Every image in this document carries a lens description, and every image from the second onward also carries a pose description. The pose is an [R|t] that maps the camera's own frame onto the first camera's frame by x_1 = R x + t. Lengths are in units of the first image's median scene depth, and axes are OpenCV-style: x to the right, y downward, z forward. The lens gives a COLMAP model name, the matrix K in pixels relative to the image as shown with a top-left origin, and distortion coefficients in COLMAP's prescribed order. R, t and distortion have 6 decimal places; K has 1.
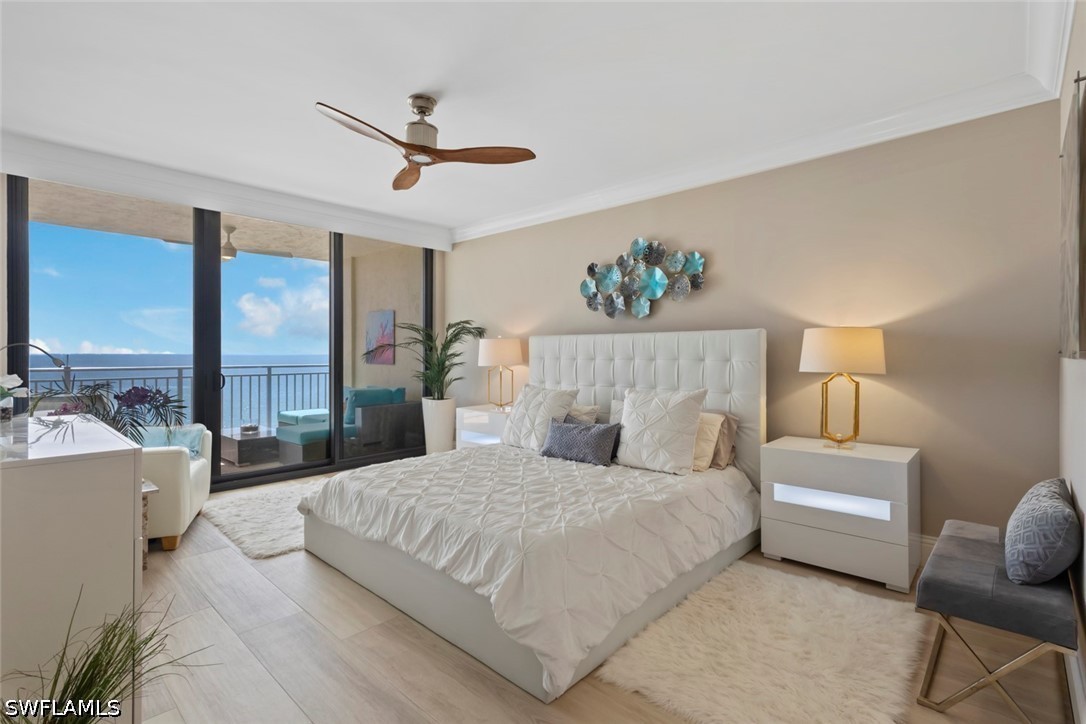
lens RADIAL K [[505.0, 0, 540.2], [0, 505.0, 354.6], [0, 0, 1]] dist [-0.000096, 0.000356]
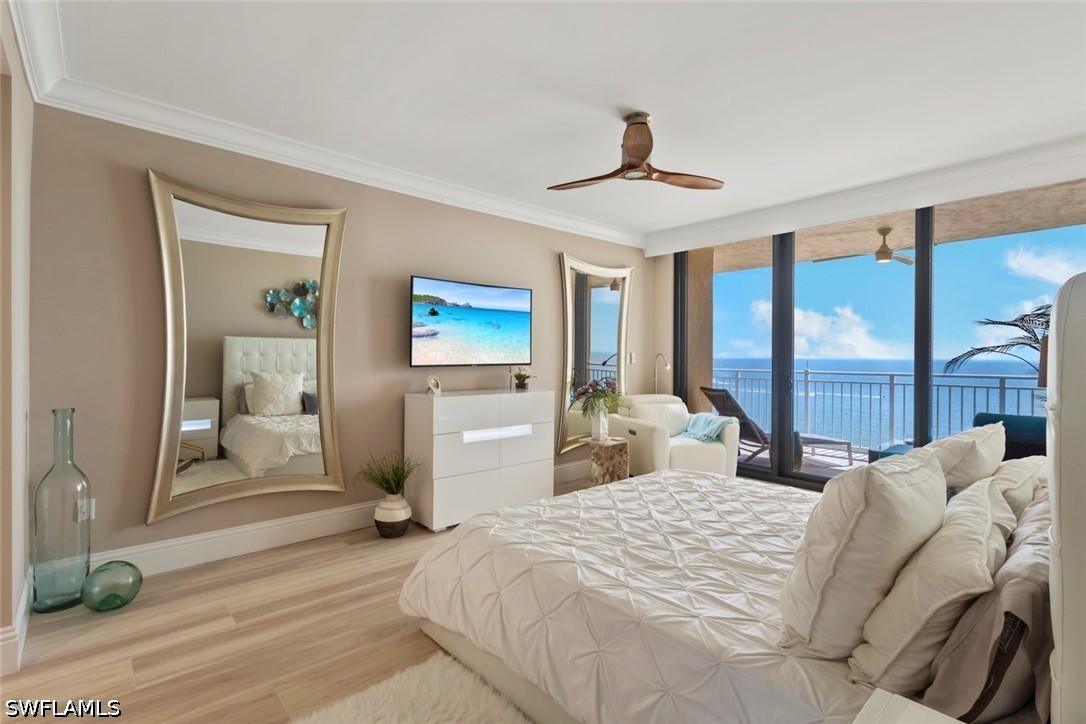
lens RADIAL K [[505.0, 0, 540.2], [0, 505.0, 354.6], [0, 0, 1]] dist [-0.000096, 0.000356]
pose [[-0.100171, -0.004356, -0.994961, 0.501657], [-0.008735, 0.999956, -0.003498, -0.004591], [0.994932, 0.008340, -0.100205, 0.560877]]
